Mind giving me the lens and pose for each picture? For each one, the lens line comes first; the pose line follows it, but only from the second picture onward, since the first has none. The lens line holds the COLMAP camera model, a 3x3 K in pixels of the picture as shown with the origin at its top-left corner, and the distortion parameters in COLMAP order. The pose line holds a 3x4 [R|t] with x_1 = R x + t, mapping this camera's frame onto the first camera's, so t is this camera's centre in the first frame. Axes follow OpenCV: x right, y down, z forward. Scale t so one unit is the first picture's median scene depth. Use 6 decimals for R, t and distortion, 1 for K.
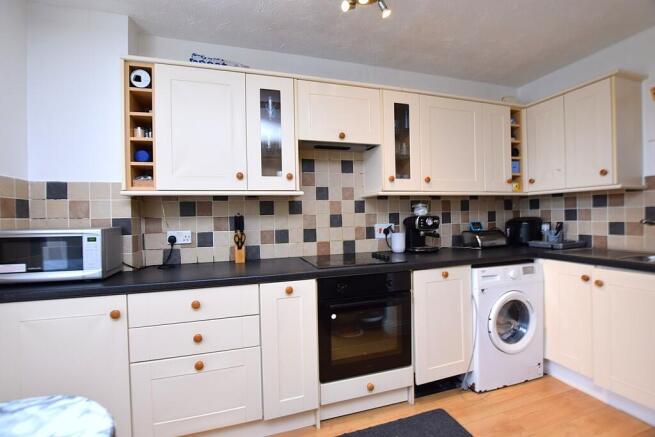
lens RADIAL K [[293.7, 0, 327.5], [0, 293.7, 216.6], [0, 0, 1]] dist [-0.014075, -0.000521]
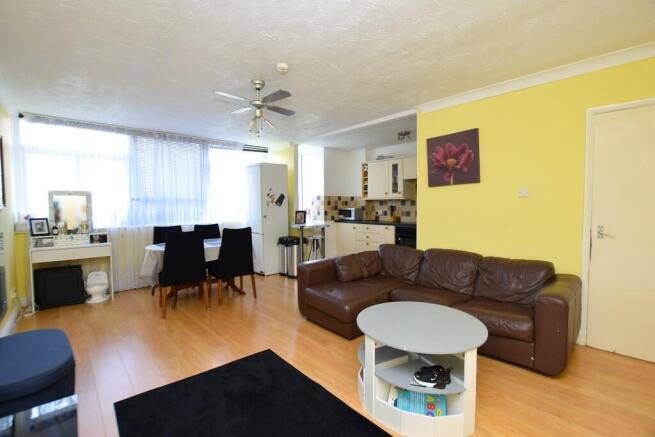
lens RADIAL K [[293.7, 0, 327.3], [0, 293.7, 216.5], [0, 0, 1]] dist [-0.014075, -0.000521]
pose [[0.462573, 0.049837, -0.885179, 2.395606], [0.002321, 0.998347, 0.057422, -0.077362], [0.886578, -0.028616, 0.461693, -1.119913]]
